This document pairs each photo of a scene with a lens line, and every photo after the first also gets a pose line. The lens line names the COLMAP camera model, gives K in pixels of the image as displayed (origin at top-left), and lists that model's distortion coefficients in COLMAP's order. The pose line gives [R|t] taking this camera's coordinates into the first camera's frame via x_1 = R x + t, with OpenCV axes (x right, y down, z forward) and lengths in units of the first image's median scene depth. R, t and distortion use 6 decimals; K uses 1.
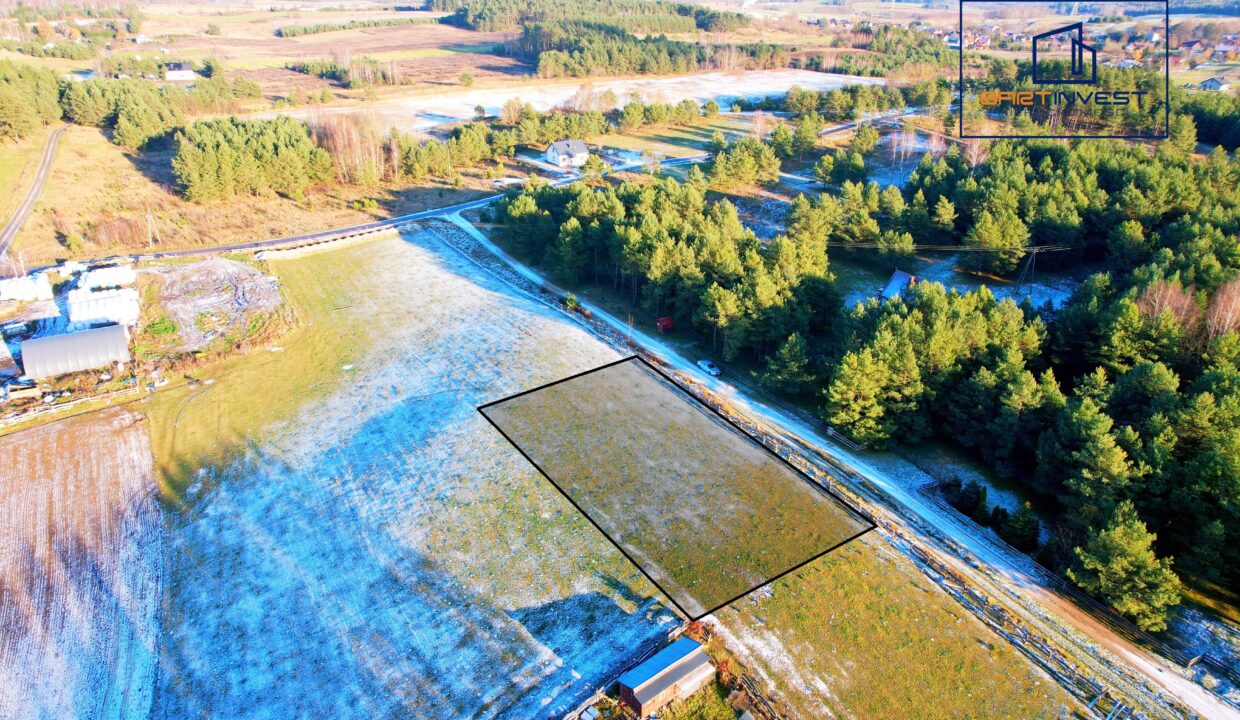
lens RADIAL K [[794.6, 0, 624.4], [0, 794.6, 360.6], [0, 0, 1]] dist [-0.077580, 0.070960]
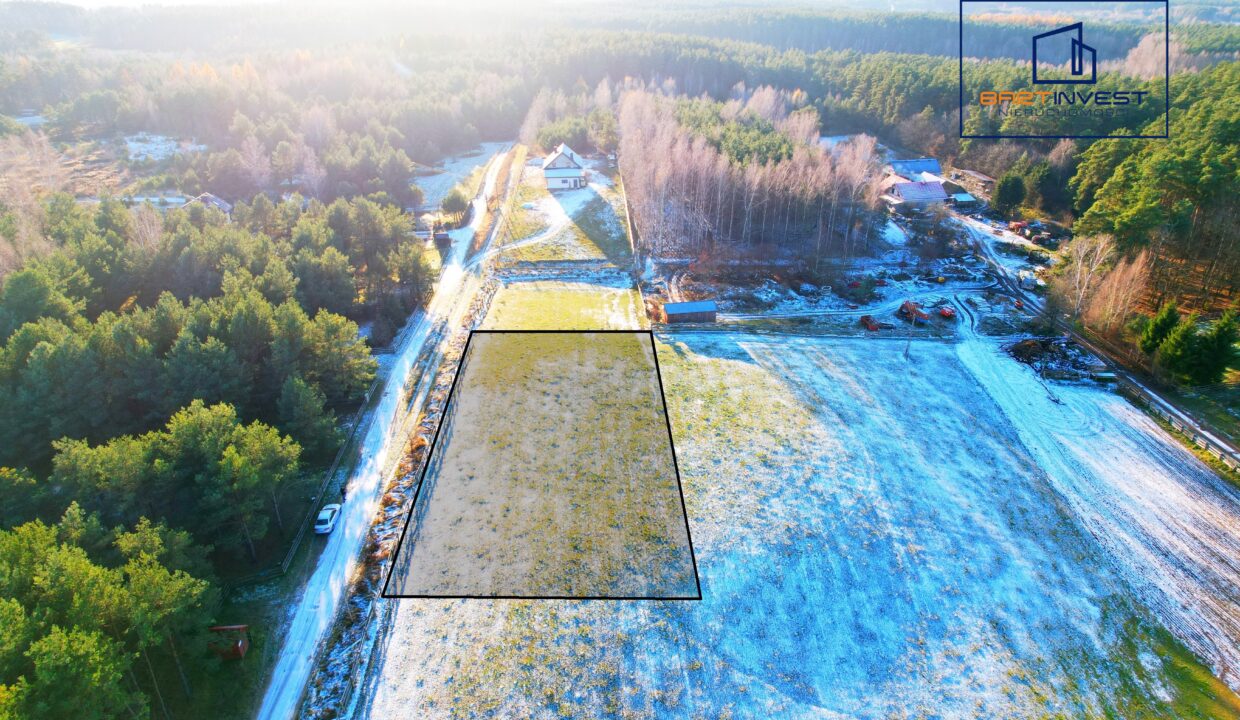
lens RADIAL K [[794.6, 0, 624.4], [0, 794.6, 360.6], [0, 0, 1]] dist [-0.077580, 0.070960]
pose [[-0.874560, -0.204920, 0.439491, -0.491519], [0.218171, 0.643131, 0.734019, -0.678719], [-0.433065, 0.737828, -0.517749, 1.626141]]
